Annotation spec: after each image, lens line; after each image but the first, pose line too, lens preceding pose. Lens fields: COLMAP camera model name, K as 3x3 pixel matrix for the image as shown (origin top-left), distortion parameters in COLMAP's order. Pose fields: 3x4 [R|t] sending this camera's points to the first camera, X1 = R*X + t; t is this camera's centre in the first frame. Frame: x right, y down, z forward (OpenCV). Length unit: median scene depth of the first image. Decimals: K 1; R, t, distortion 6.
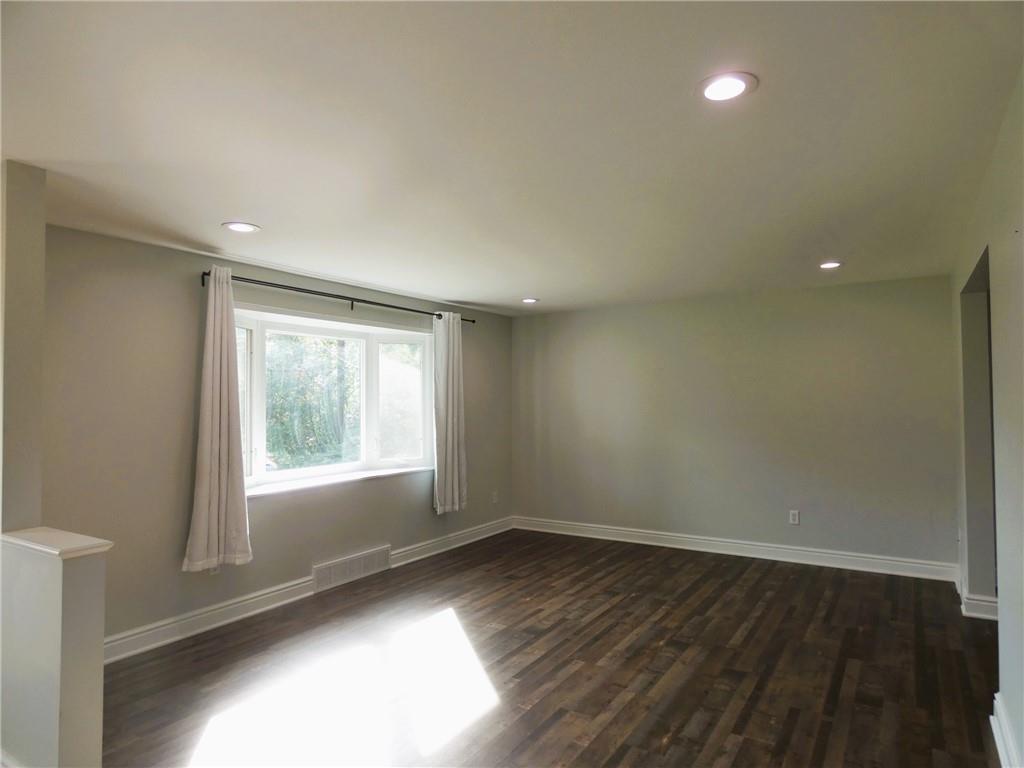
lens RADIAL K [[617.9, 0, 514.1], [0, 617.9, 382.8], [0, 0, 1]] dist [-0.005849, -0.002374]
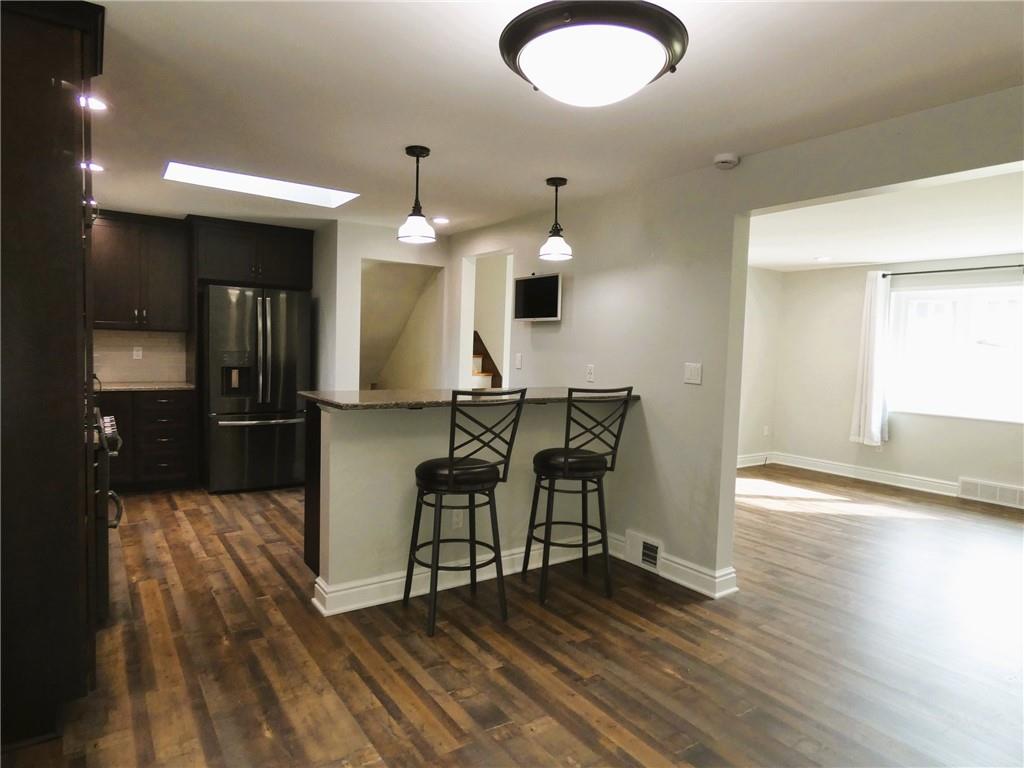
lens RADIAL K [[617.9, 0, 512.8], [0, 617.9, 383.3], [0, 0, 1]] dist [-0.005849, -0.002374]
pose [[-0.395443, 0.051745, -0.917032, 1.945127], [0.007002, 0.998553, 0.053325, 0.020105], [0.918464, 0.014666, -0.395233, 0.955977]]
